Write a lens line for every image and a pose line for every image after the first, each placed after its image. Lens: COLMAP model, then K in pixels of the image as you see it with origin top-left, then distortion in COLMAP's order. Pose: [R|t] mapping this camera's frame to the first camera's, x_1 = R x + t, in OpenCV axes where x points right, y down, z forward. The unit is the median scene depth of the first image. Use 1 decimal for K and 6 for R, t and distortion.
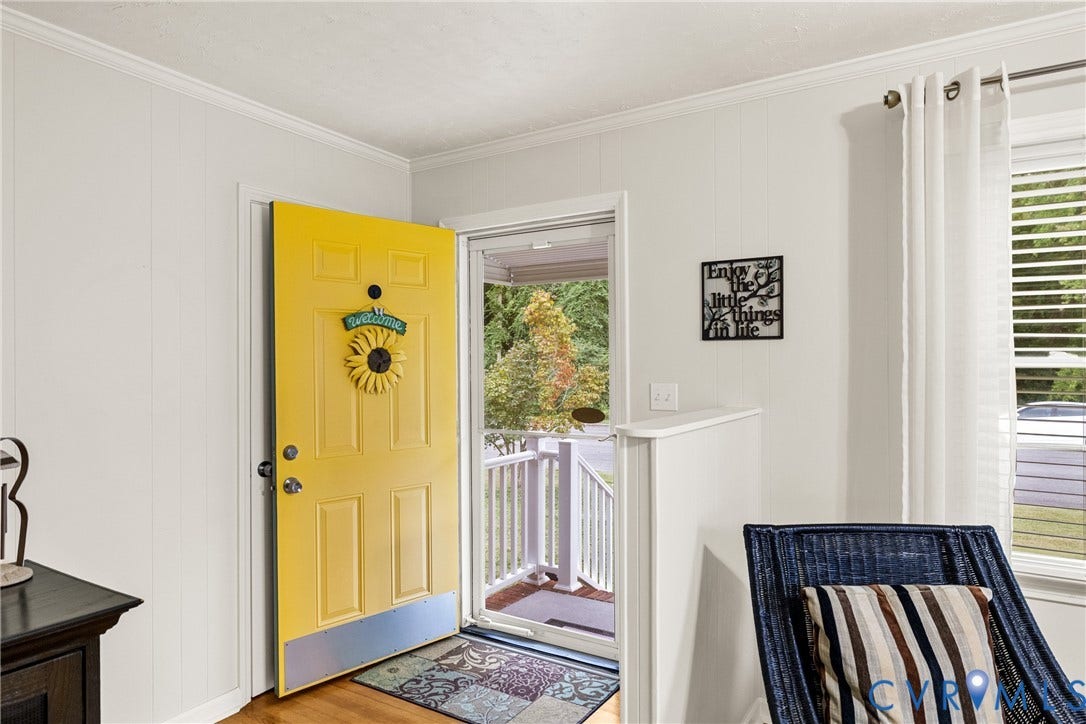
lens RADIAL K [[657.4, 0, 544.1], [0, 657.4, 365.1], [0, 0, 1]] dist [-0.001640, -0.000474]
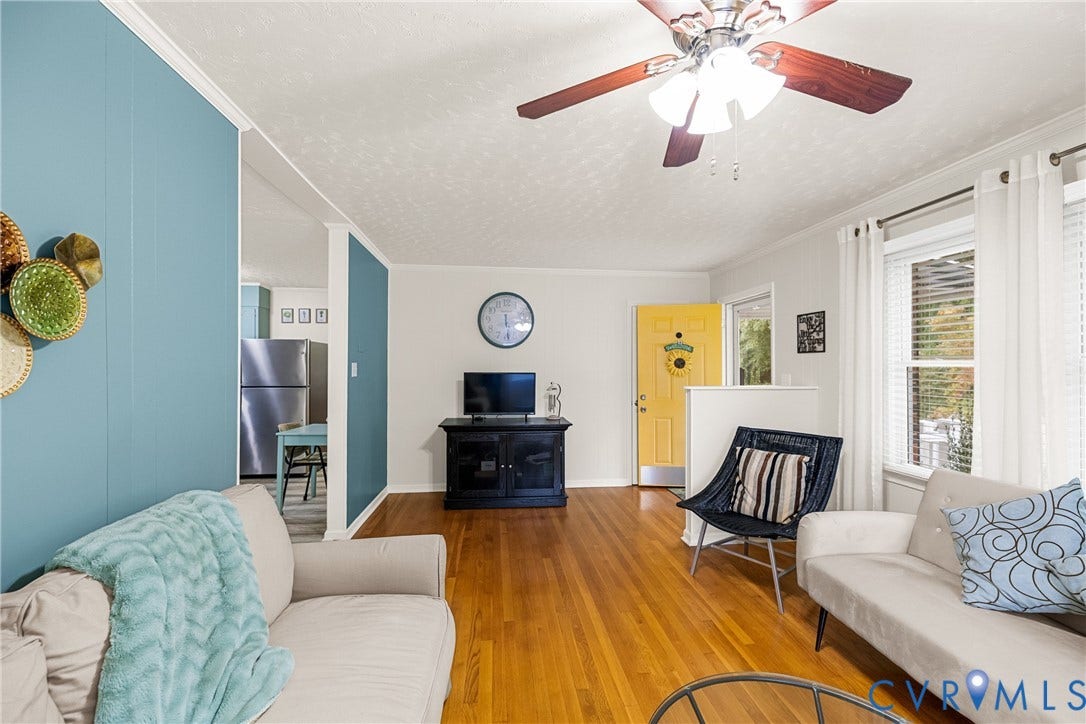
lens RADIAL K [[459.2, 0, 543.2], [0, 459.2, 369.3], [0, 0, 1]] dist [0.000552, -0.000070]
pose [[0.613681, 0.008044, -0.789513, 0.916141], [-0.002401, 0.999962, 0.008323, 0.002792], [0.789550, -0.003212, 0.613677, -0.524818]]
